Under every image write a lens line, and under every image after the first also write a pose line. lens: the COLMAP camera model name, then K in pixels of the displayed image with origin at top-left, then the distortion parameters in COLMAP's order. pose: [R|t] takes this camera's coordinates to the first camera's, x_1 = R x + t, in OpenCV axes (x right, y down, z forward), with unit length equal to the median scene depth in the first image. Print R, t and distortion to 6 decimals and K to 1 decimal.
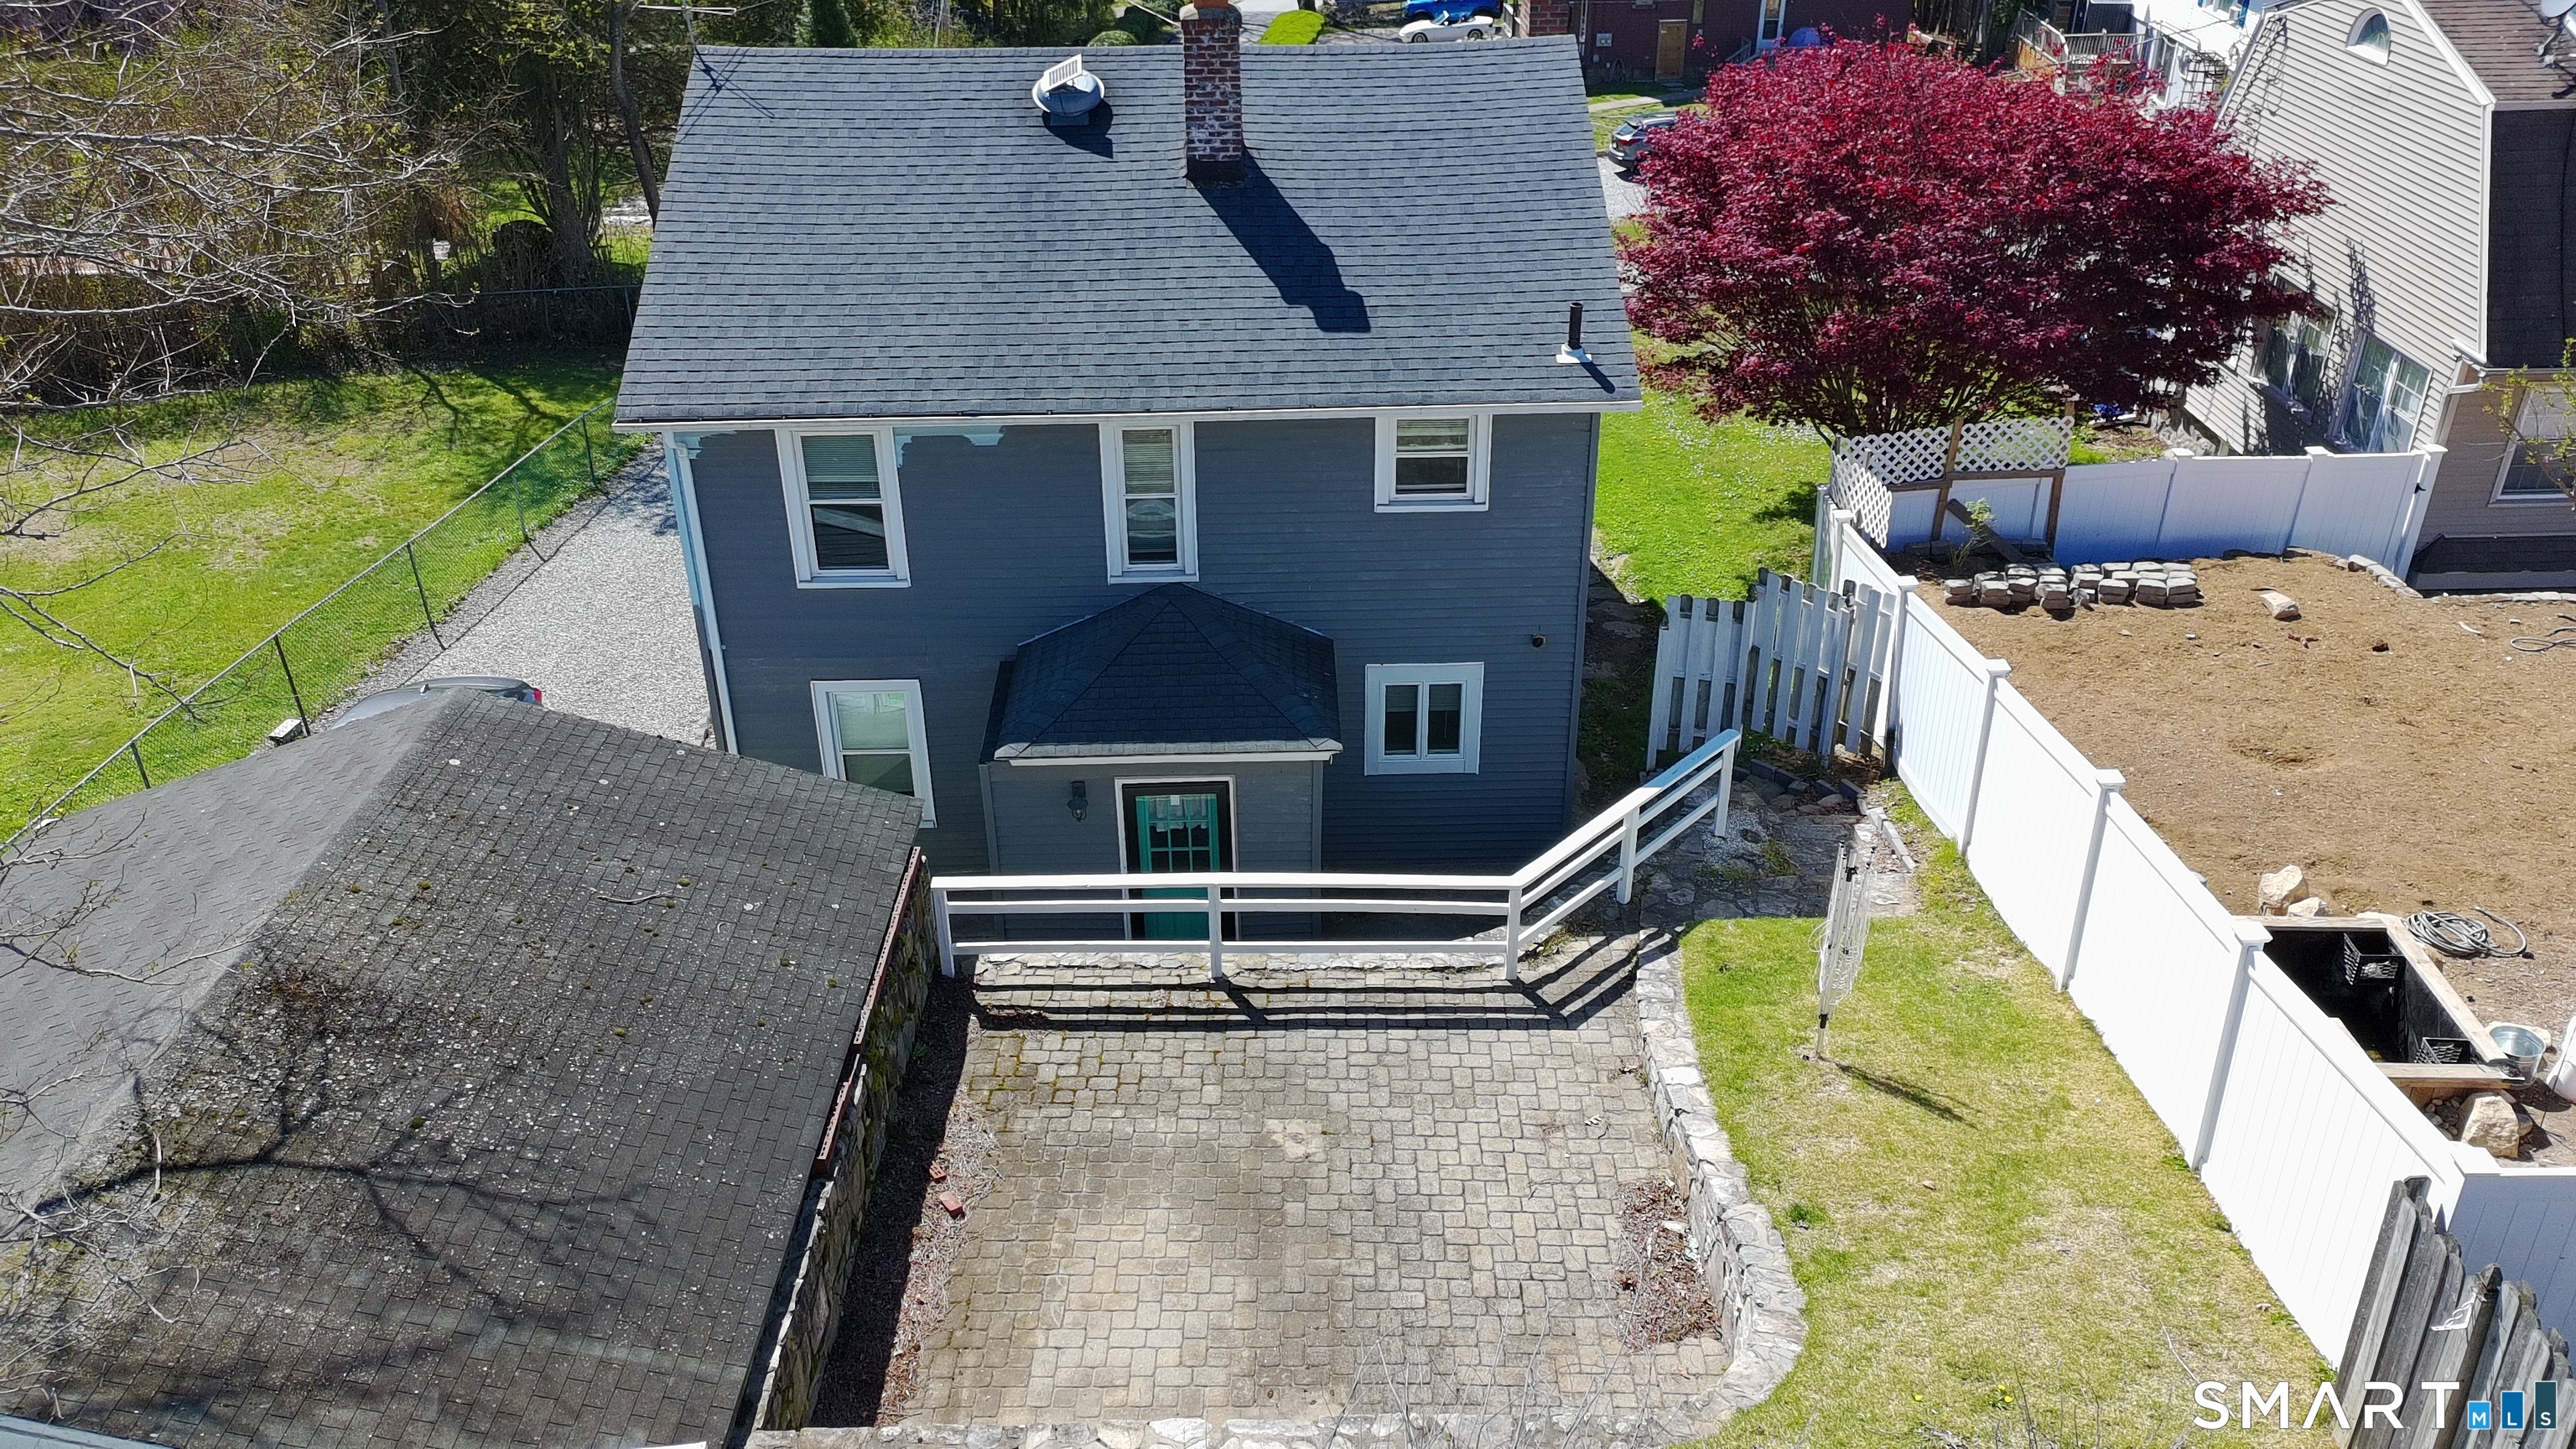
lens RADIAL K [[1983.0, 0, 1288.0], [0, 1983.0, 724.5], [0, 0, 1]] dist [0.039599, -0.023439]
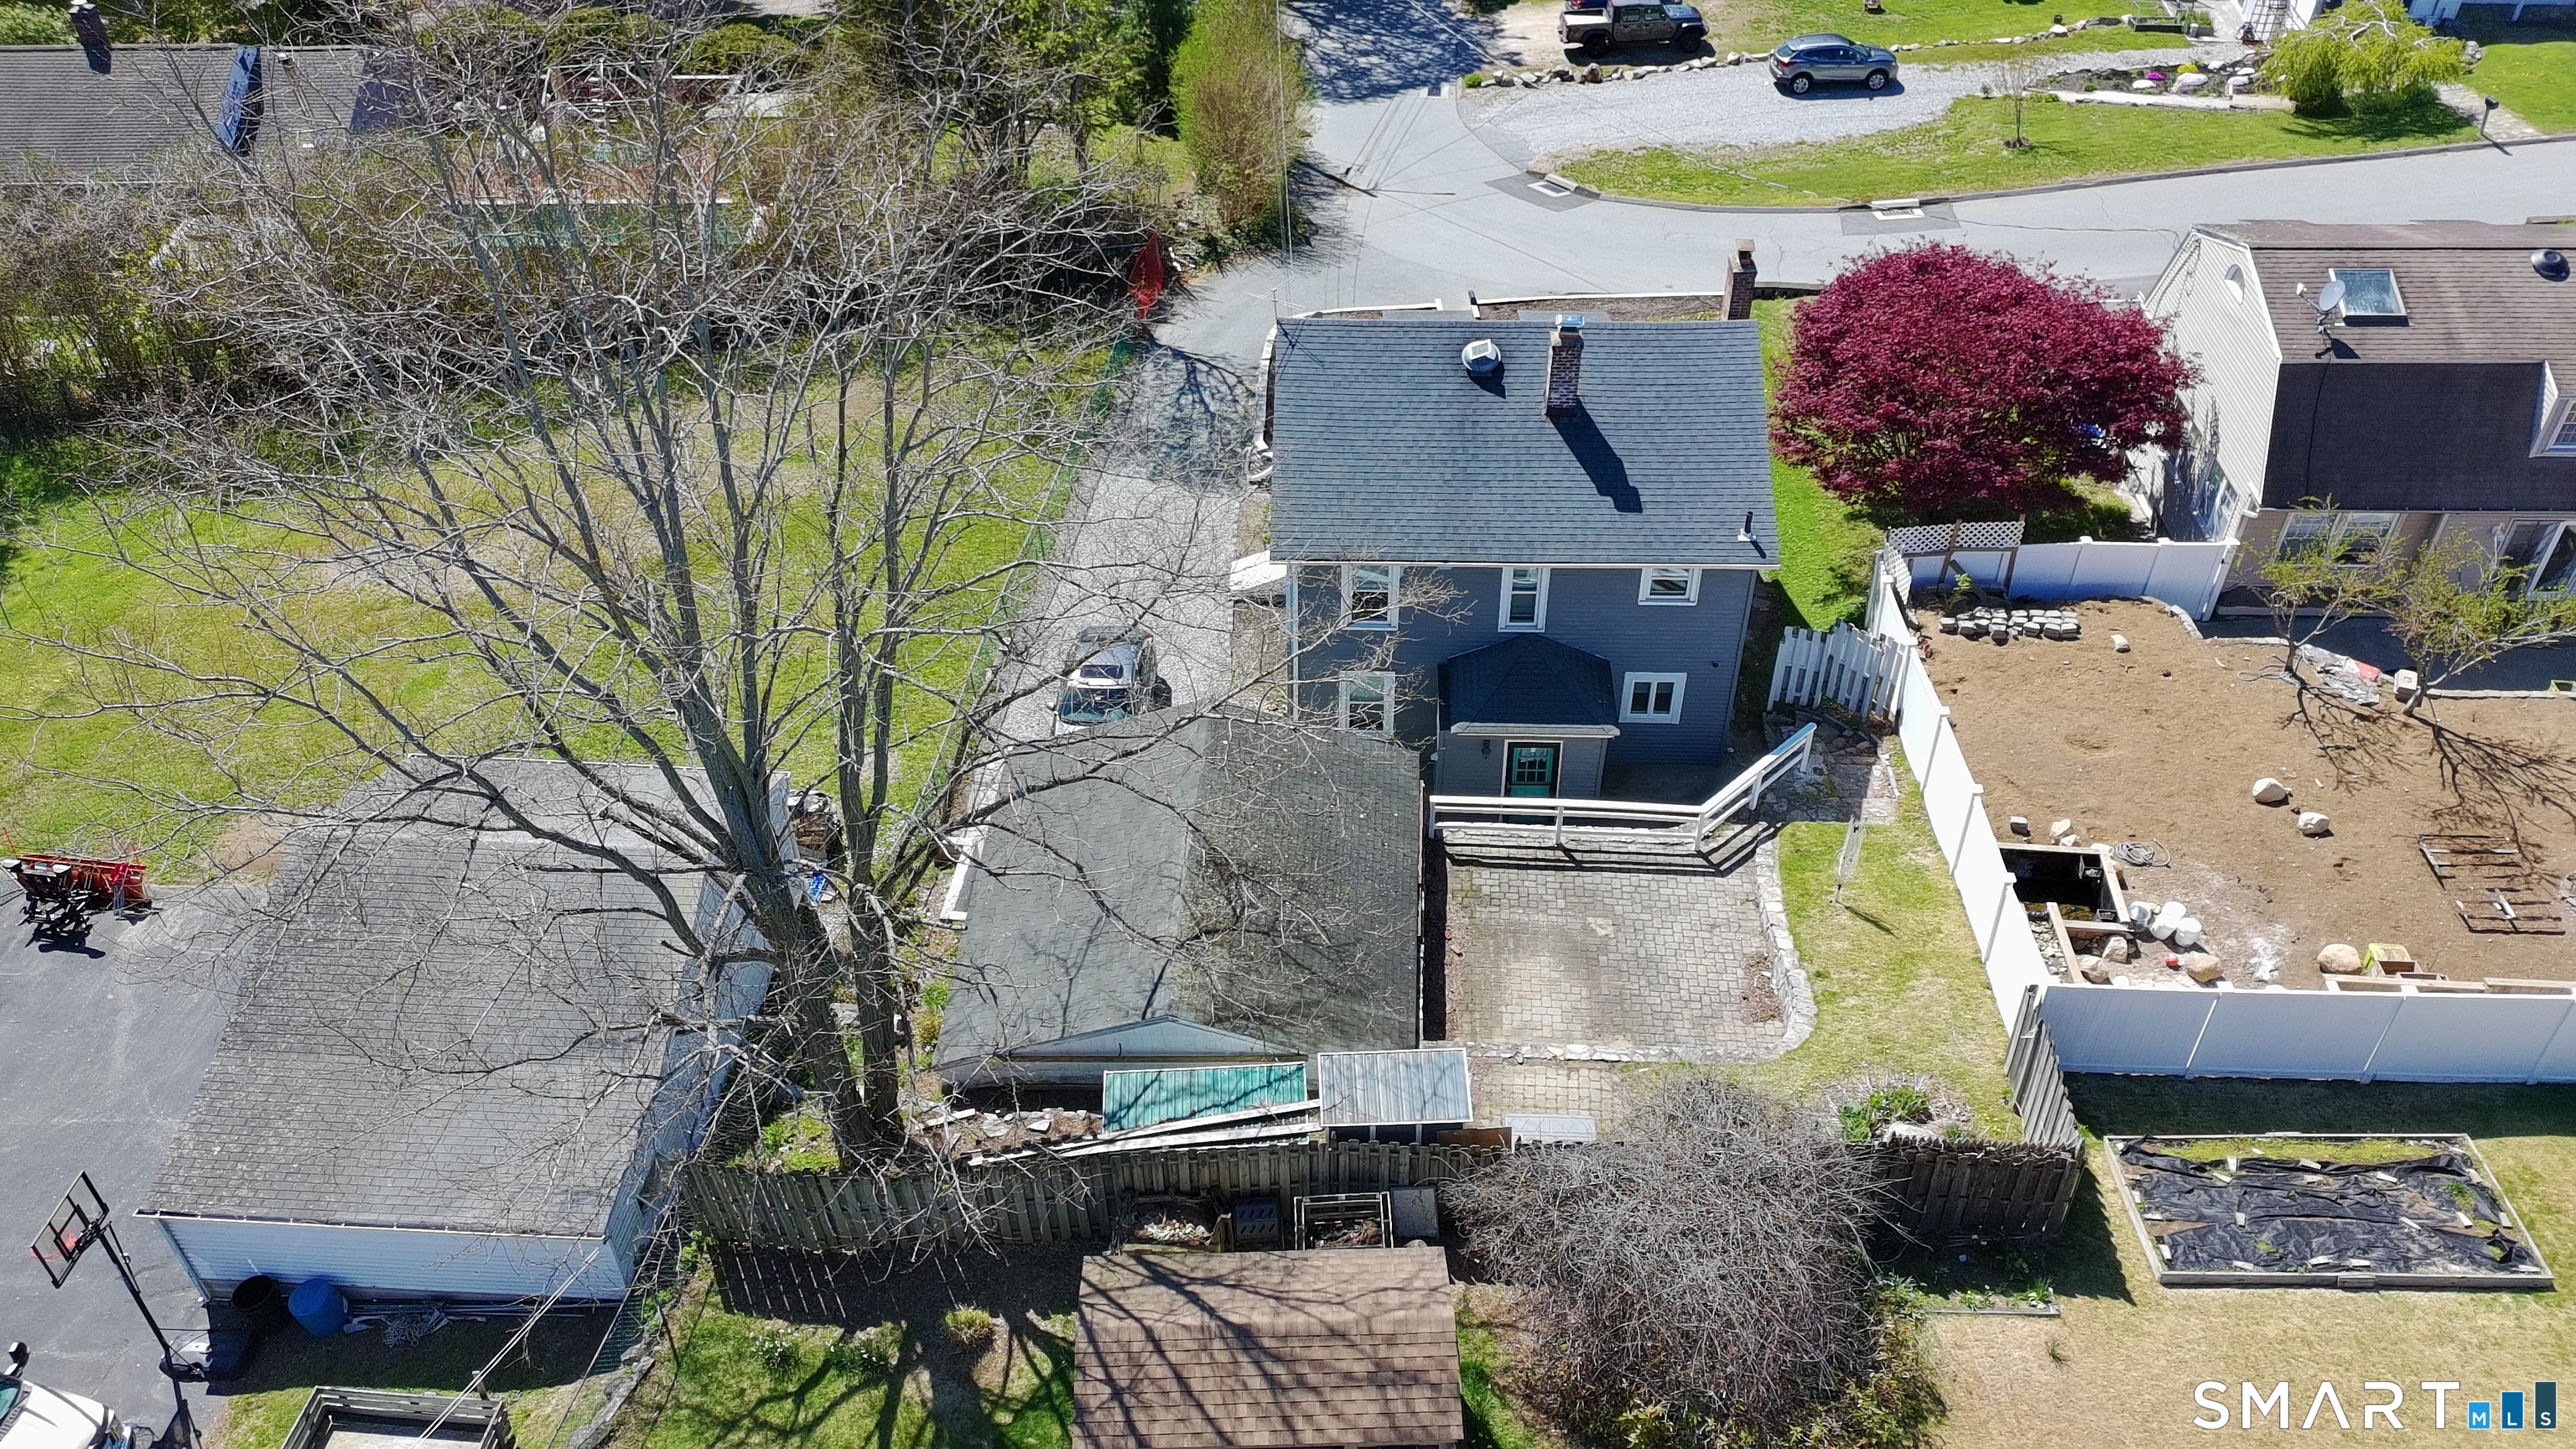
lens RADIAL K [[1983.0, 0, 1288.0], [0, 1983.0, 724.5], [0, 0, 1]] dist [0.039599, -0.023439]
pose [[0.998270, 0.038095, -0.044780, -0.244299], [-0.028669, 0.980399, 0.194924, -0.423158], [0.051328, -0.193303, 0.979796, -1.128007]]
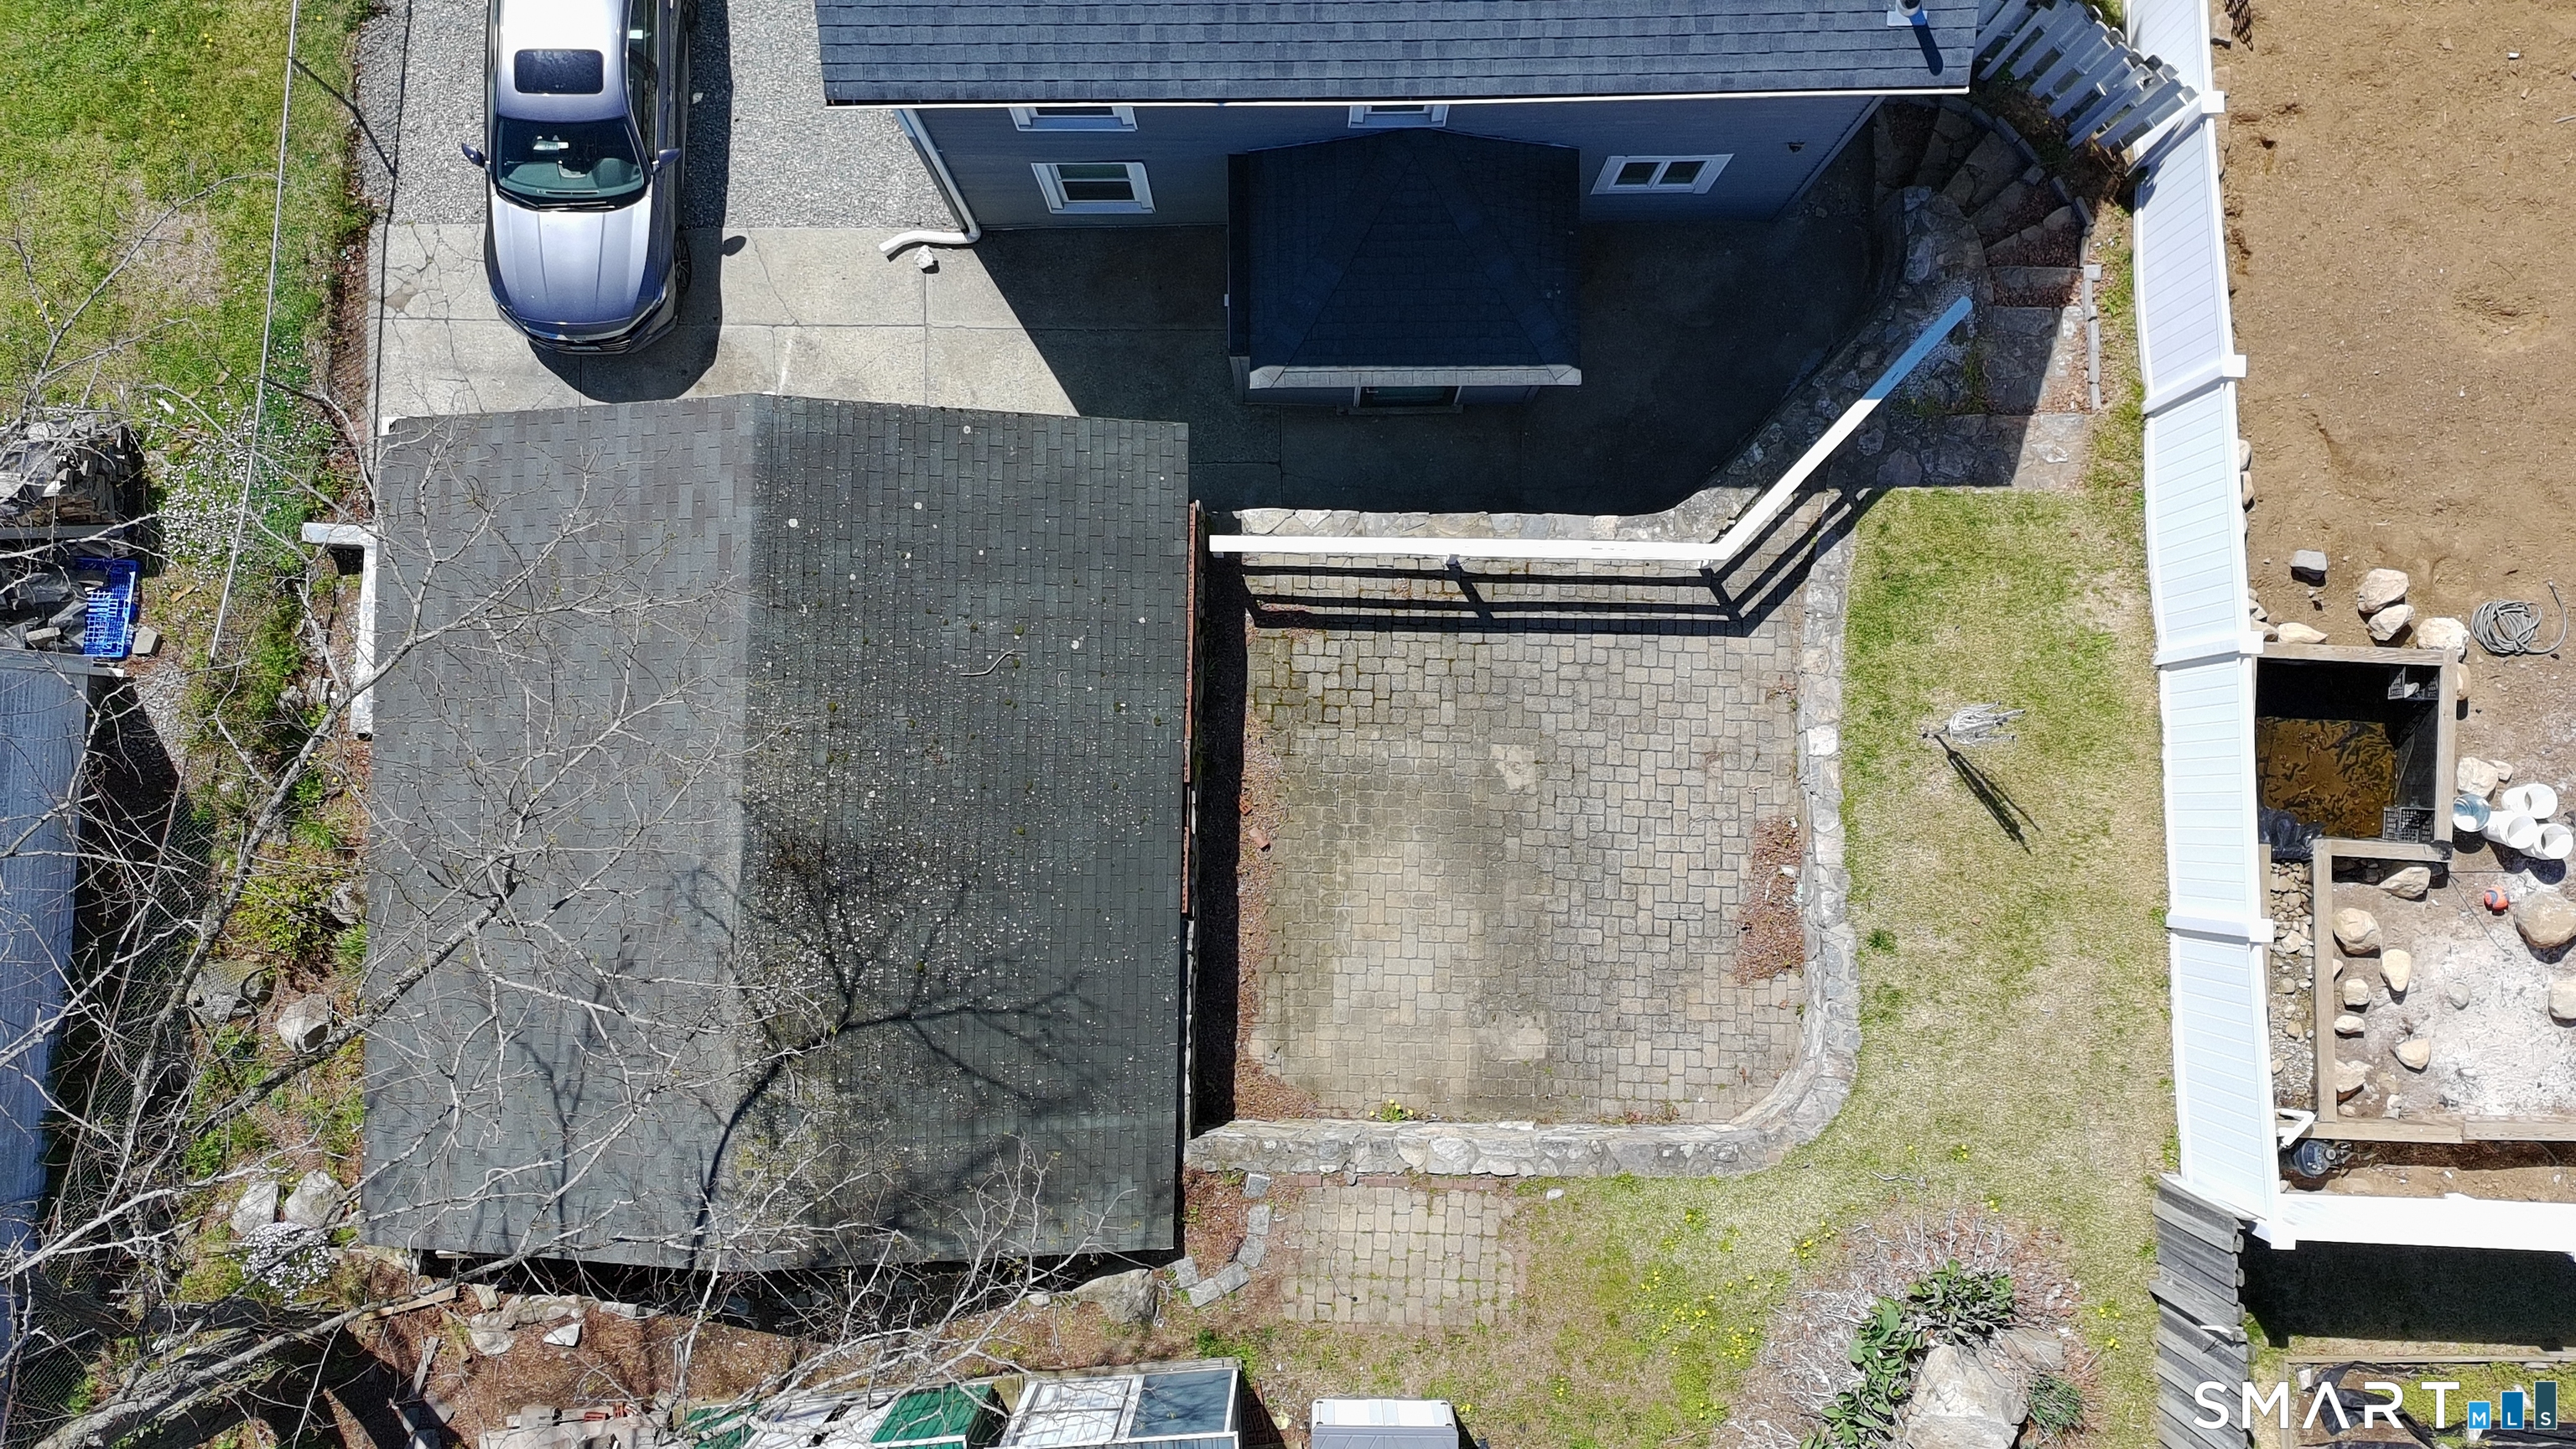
lens RADIAL K [[2124.2, 0, 1288.0], [0, 2124.2, 724.5], [0, 0, 1]] dist [0.041491, -0.000212]
pose [[0.999866, 0.014857, 0.006810, -0.143641], [-0.013493, 0.515296, 0.856906, -0.928174], [0.009222, -0.856883, 0.515428, 0.286292]]
